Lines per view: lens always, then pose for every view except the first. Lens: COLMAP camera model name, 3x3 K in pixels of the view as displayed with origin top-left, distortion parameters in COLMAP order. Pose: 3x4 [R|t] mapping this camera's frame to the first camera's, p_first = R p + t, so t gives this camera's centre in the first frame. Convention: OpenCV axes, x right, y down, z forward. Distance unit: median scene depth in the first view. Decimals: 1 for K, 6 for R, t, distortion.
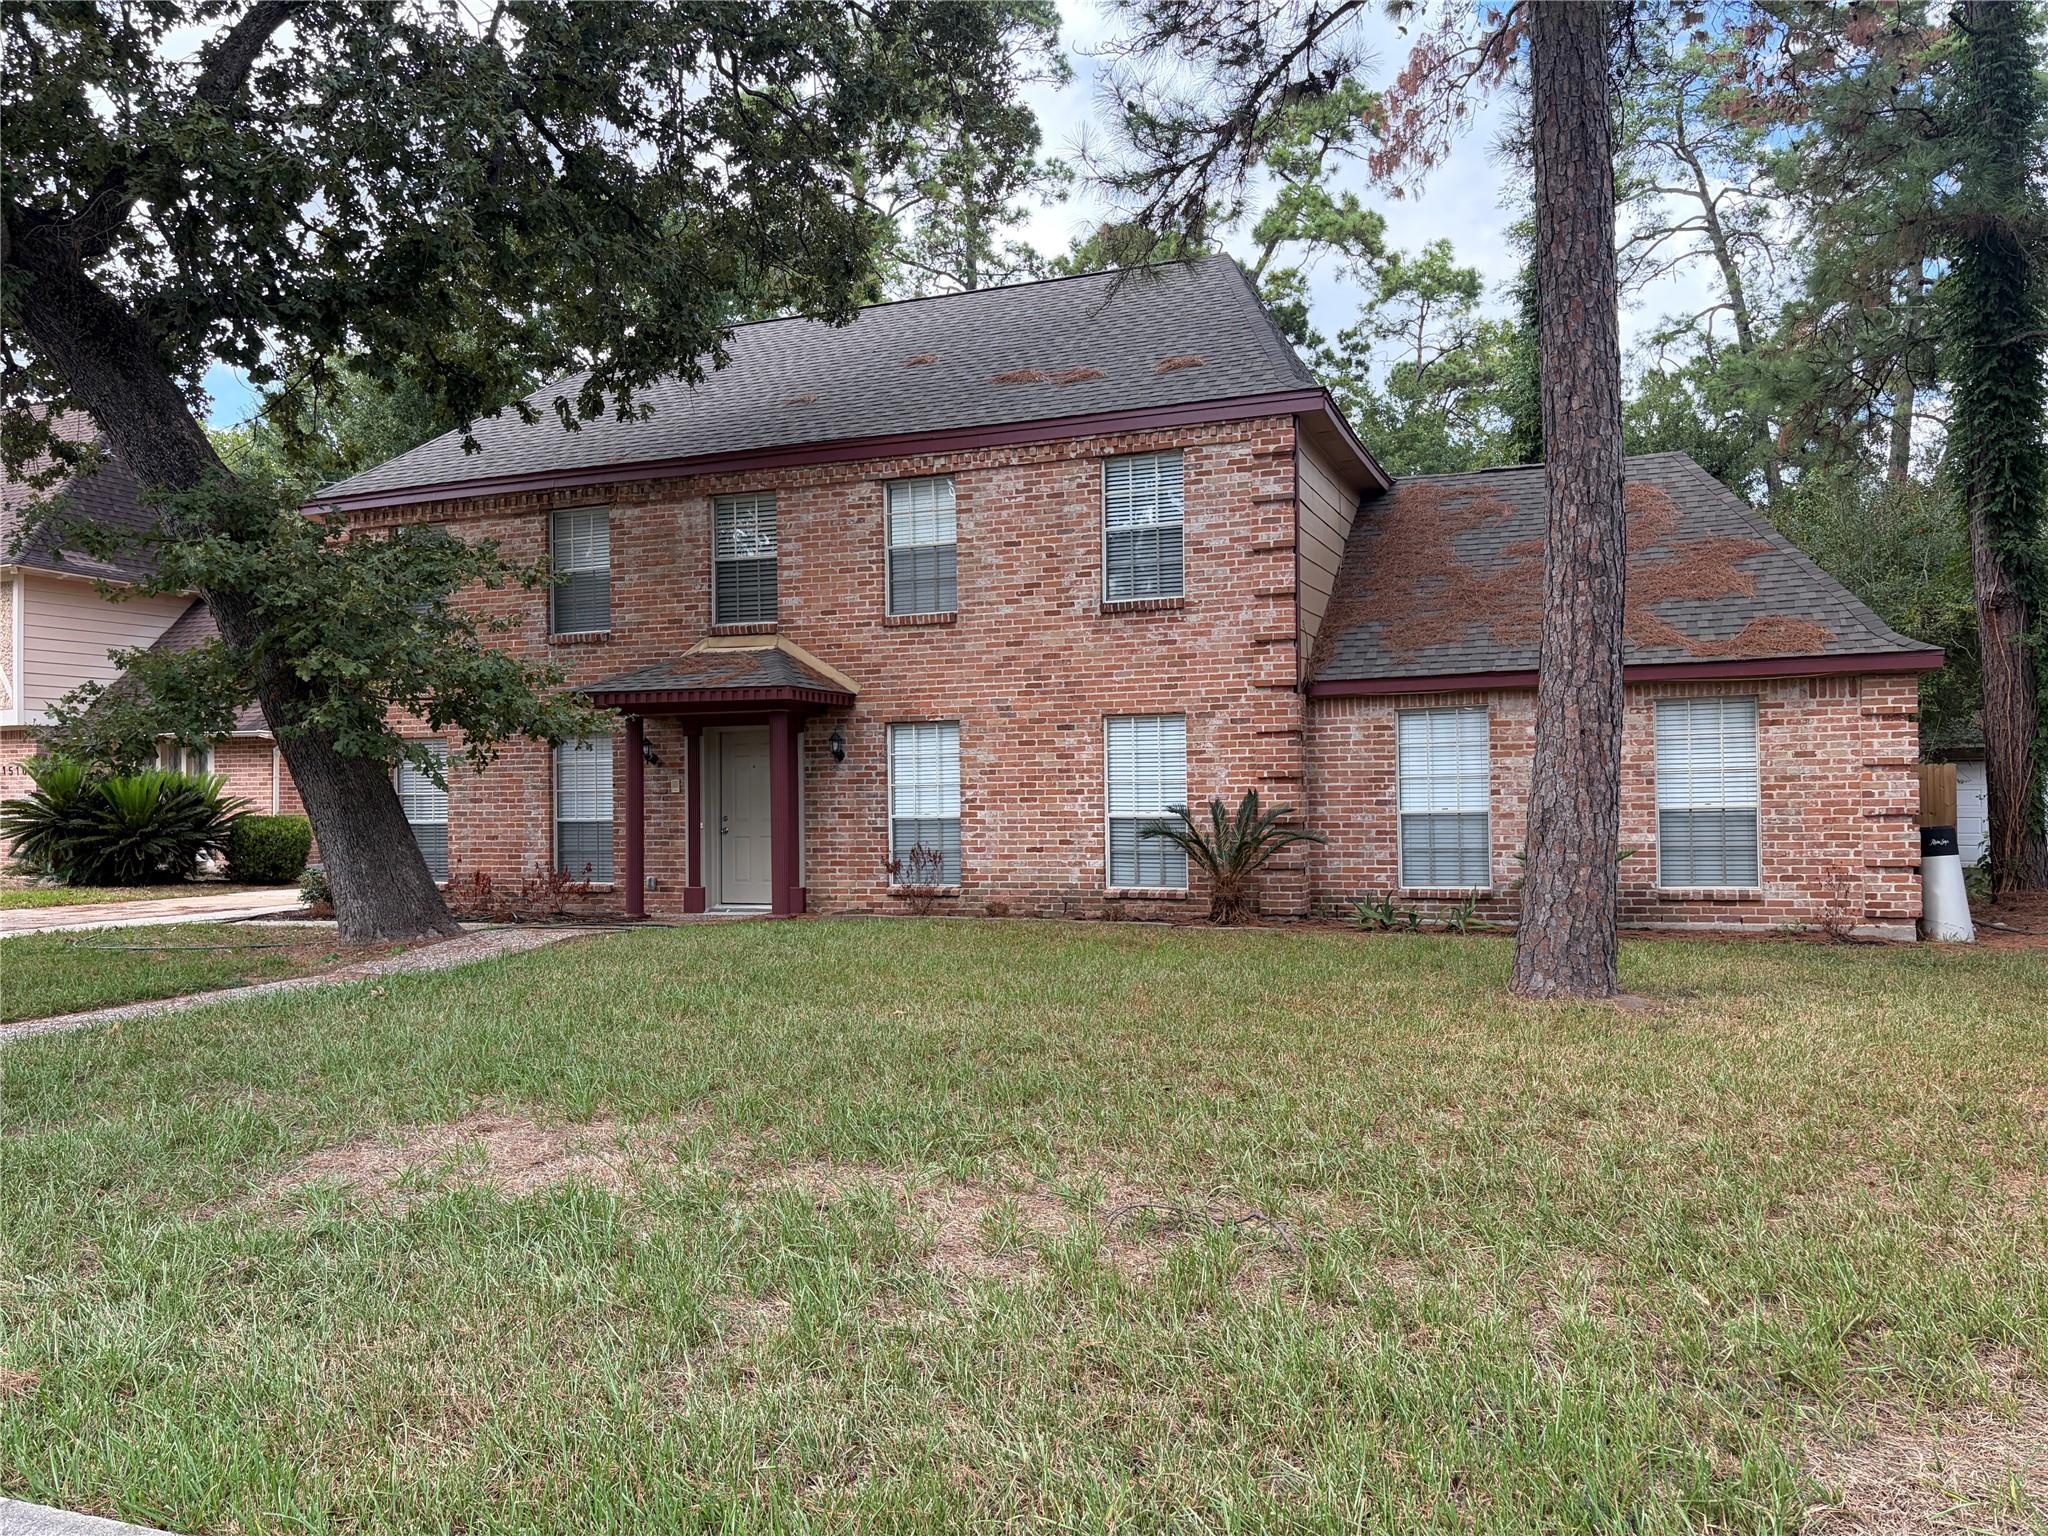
lens RADIAL K [[1534.8, 0, 1028.2], [0, 1534.8, 774.4], [0, 0, 1]] dist [0.029765, -0.030767]
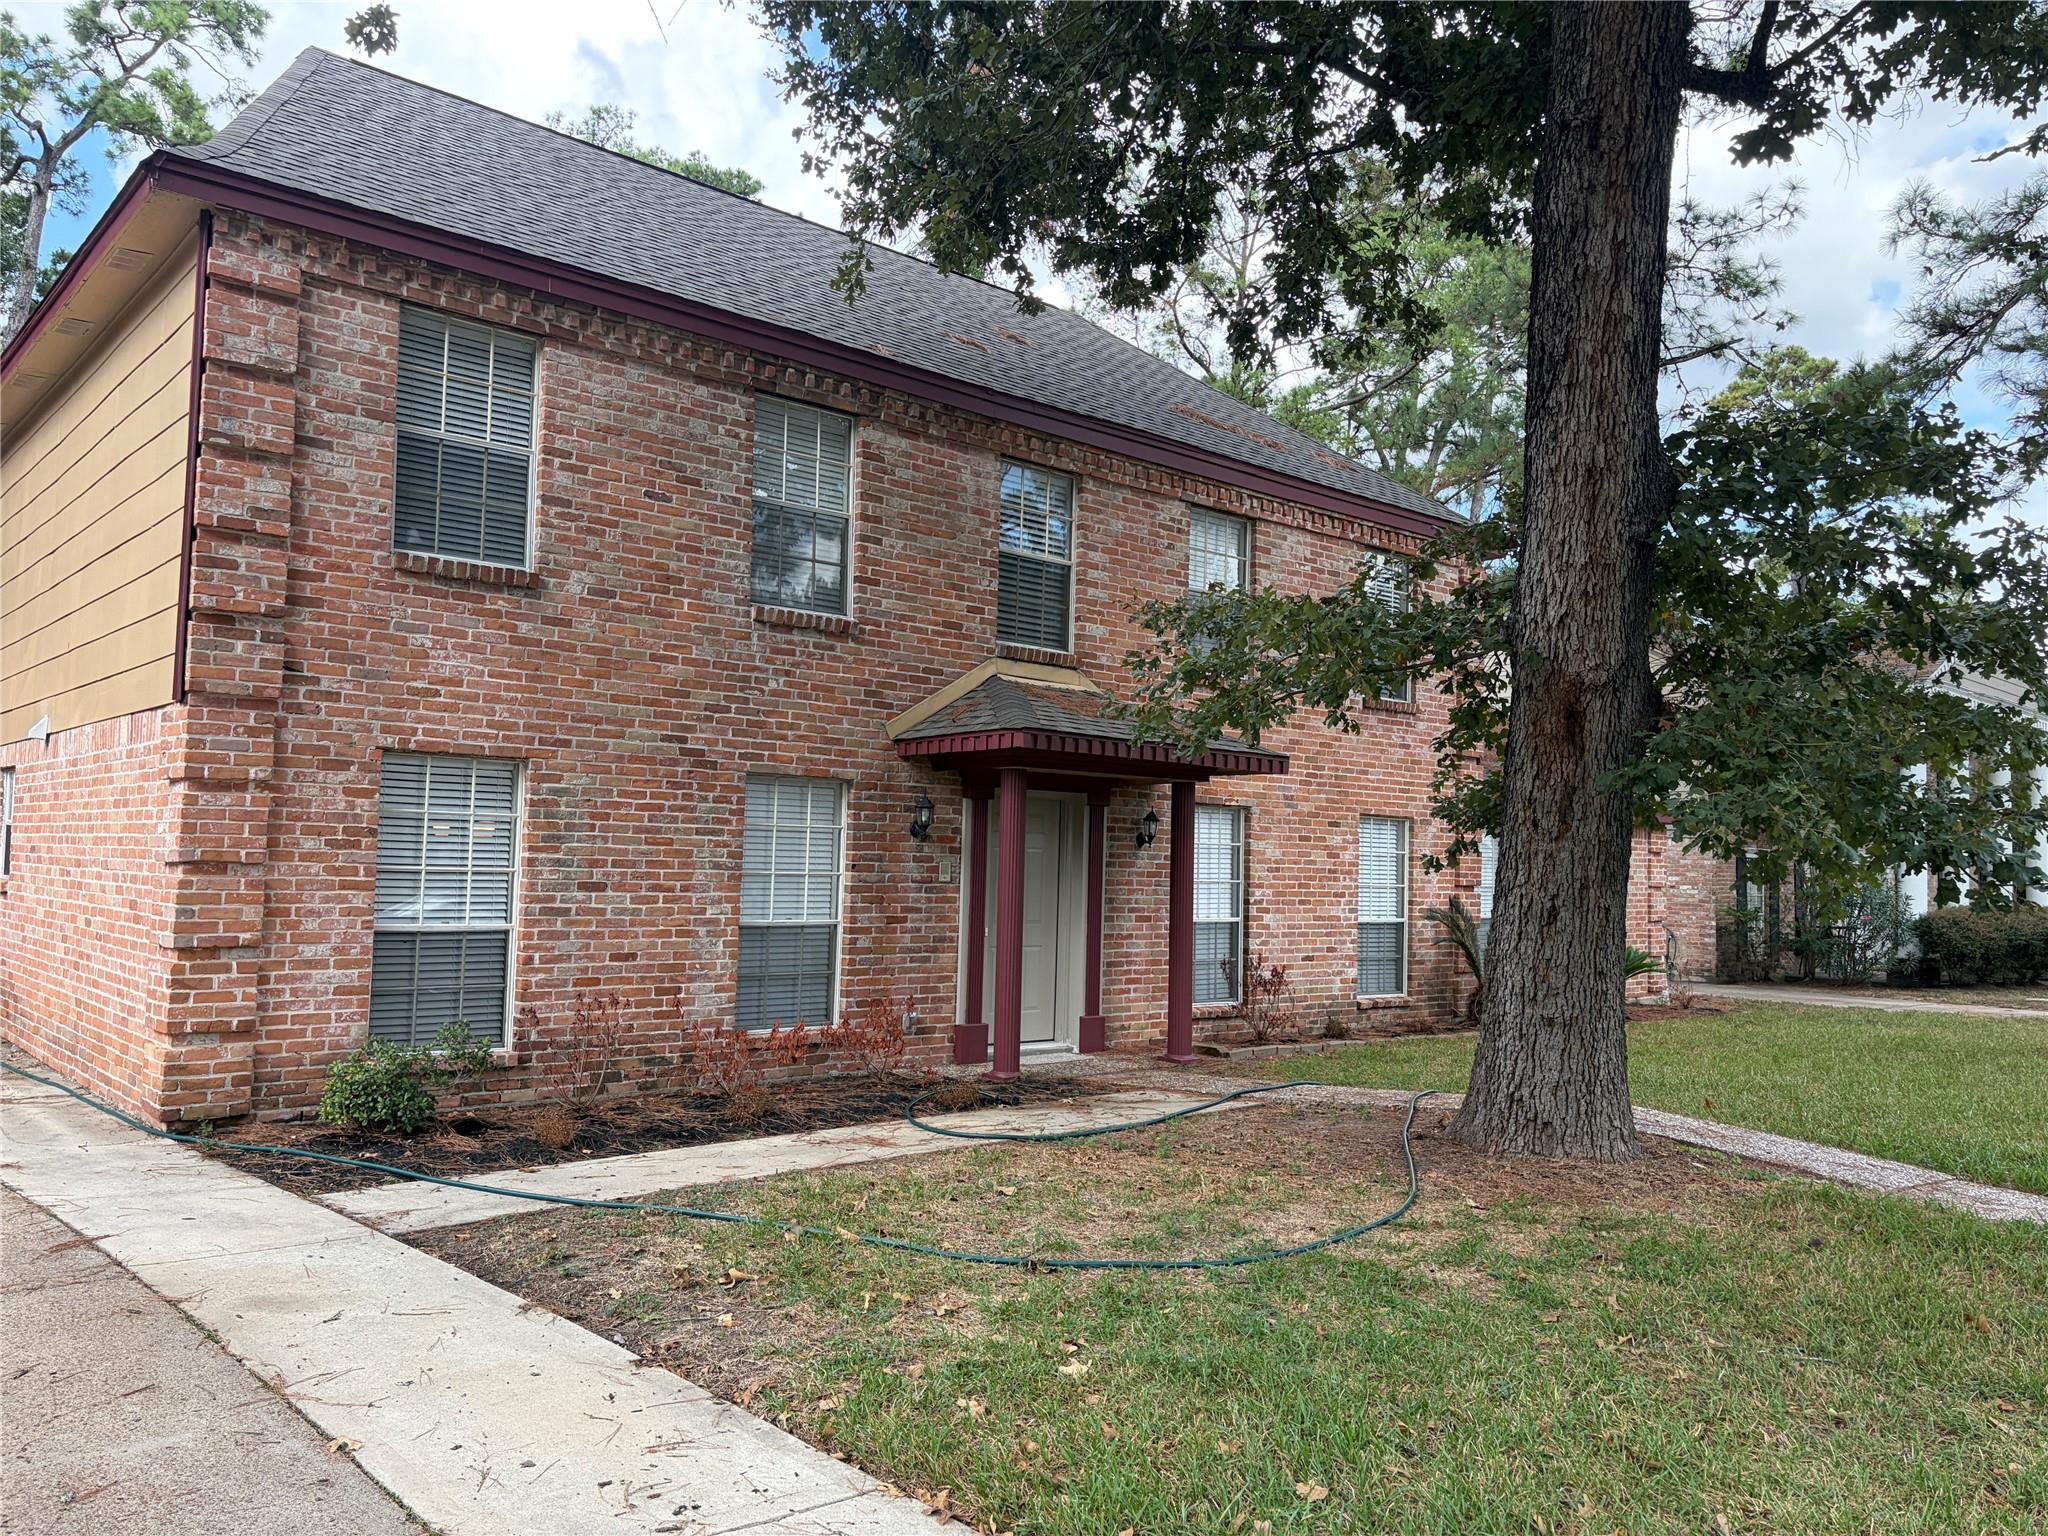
lens RADIAL K [[1534.8, 0, 1043.0], [0, 1534.8, 781.9], [0, 0, 1]] dist [0.029765, -0.030767]
pose [[0.466461, 0.075482, 0.881315, -0.828257], [-0.042537, 0.997114, -0.062886, 0.008928], [-0.883518, -0.008154, 0.468326, 0.683785]]
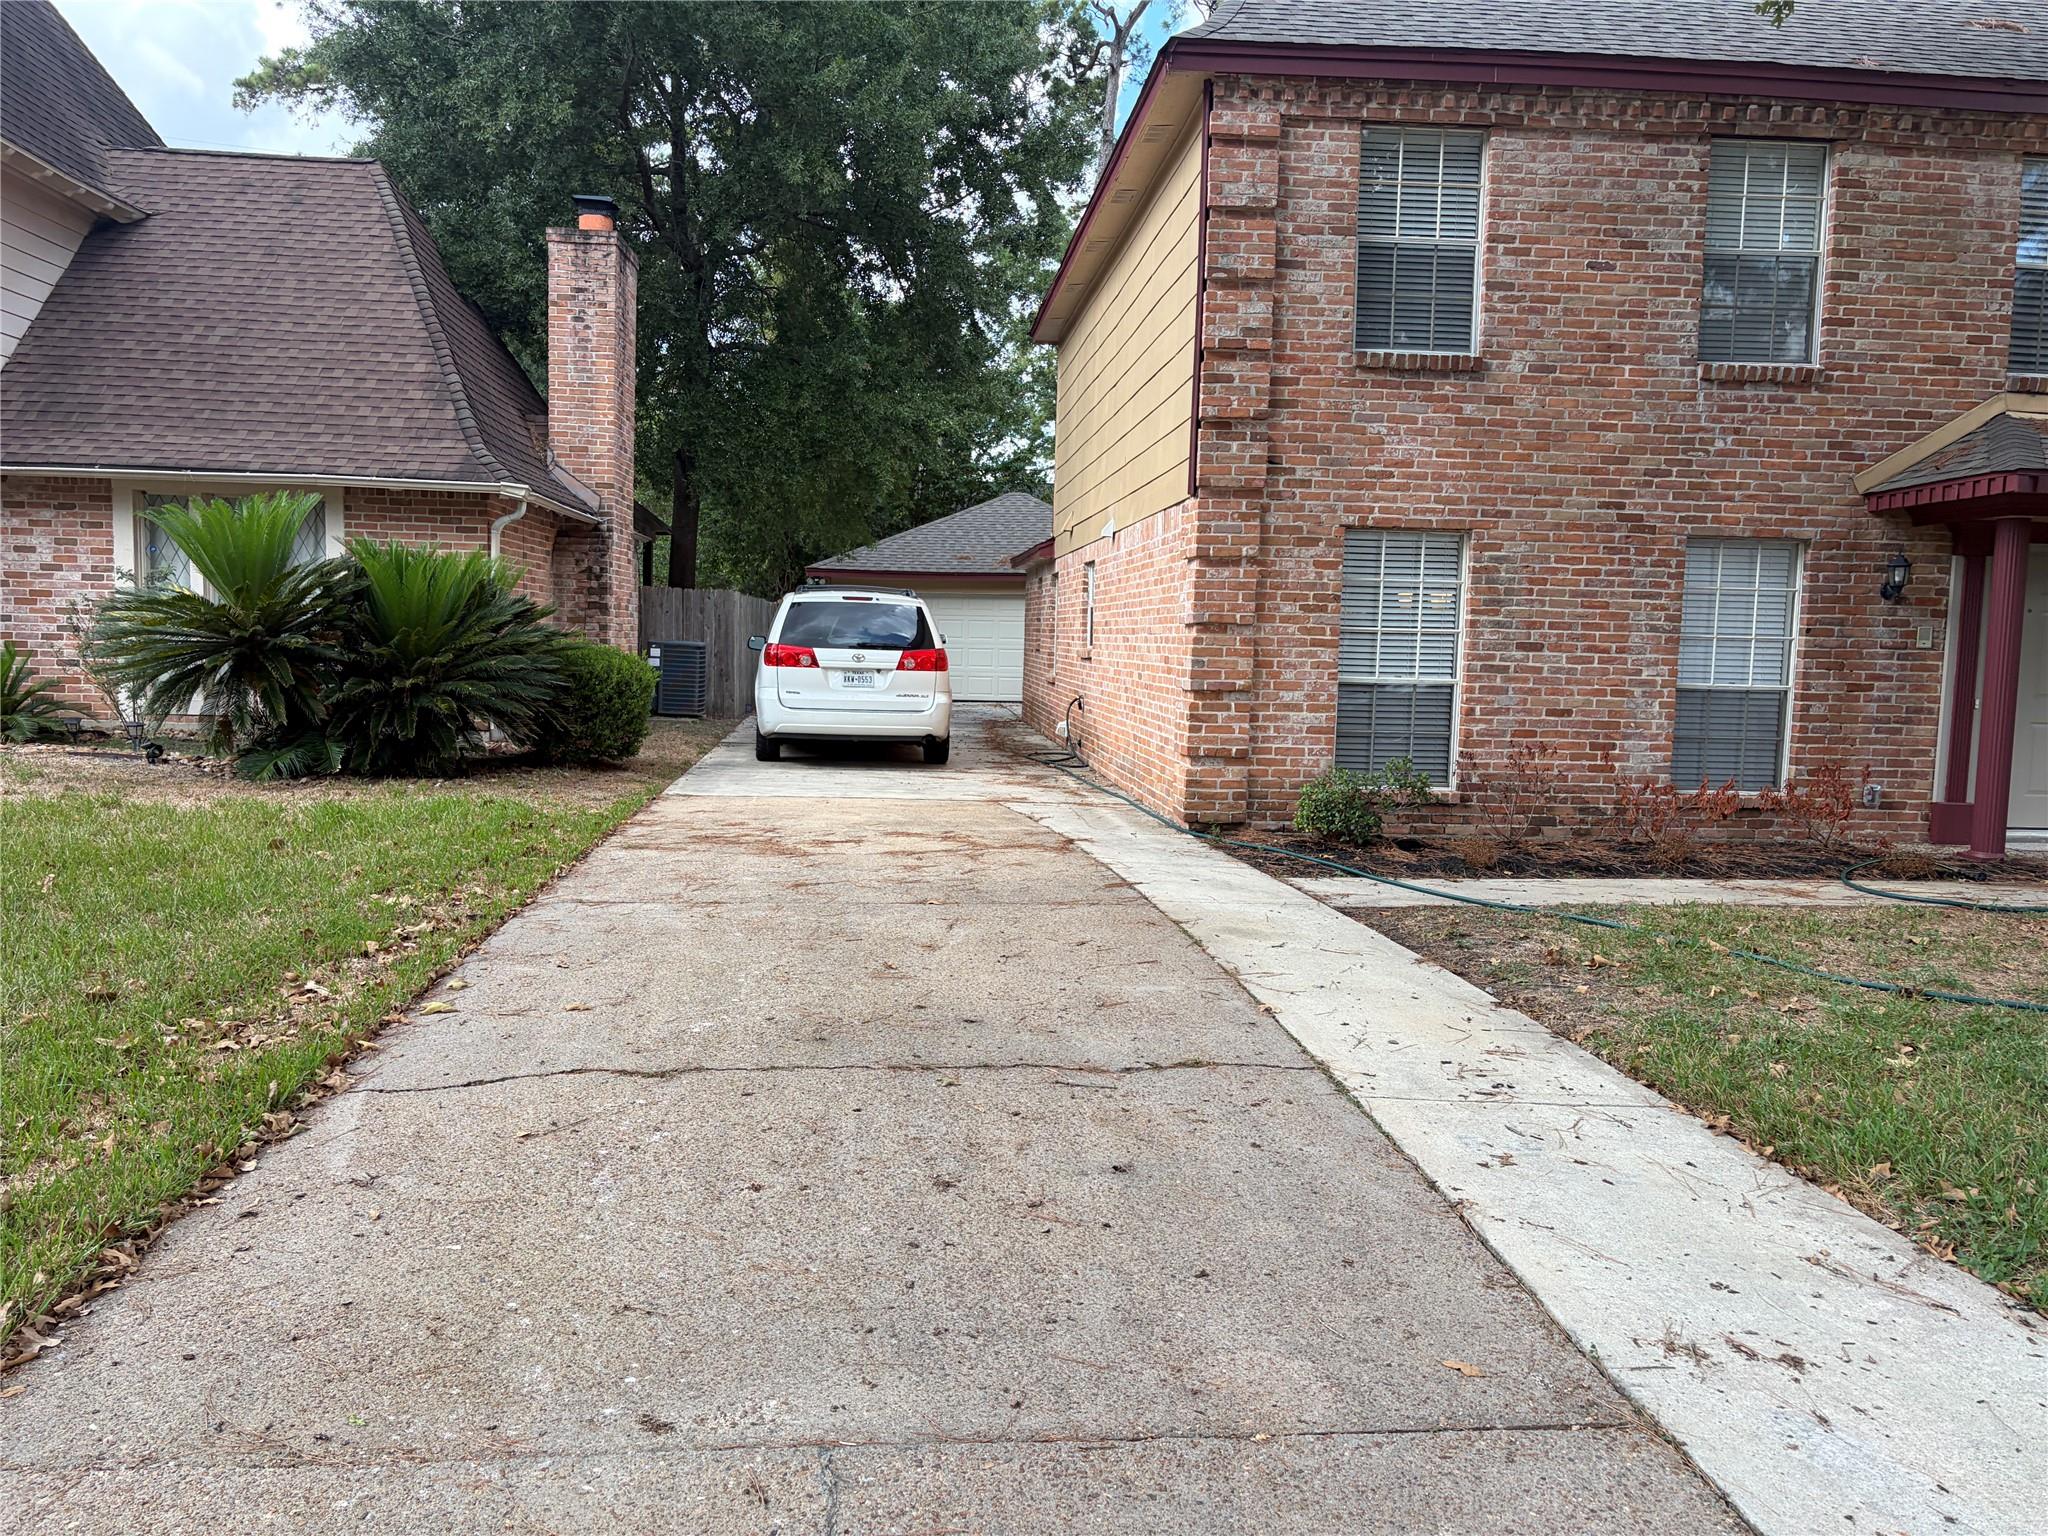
lens RADIAL K [[1534.8, 0, 1014.1], [0, 1534.8, 775.4], [0, 0, 1]] dist [0.029765, -0.030767]
pose [[0.906316, -0.000753, 0.422600, -0.850104], [-0.042894, 0.994670, 0.093763, 0.021053], [-0.420418, -0.103106, 0.901453, 0.621460]]
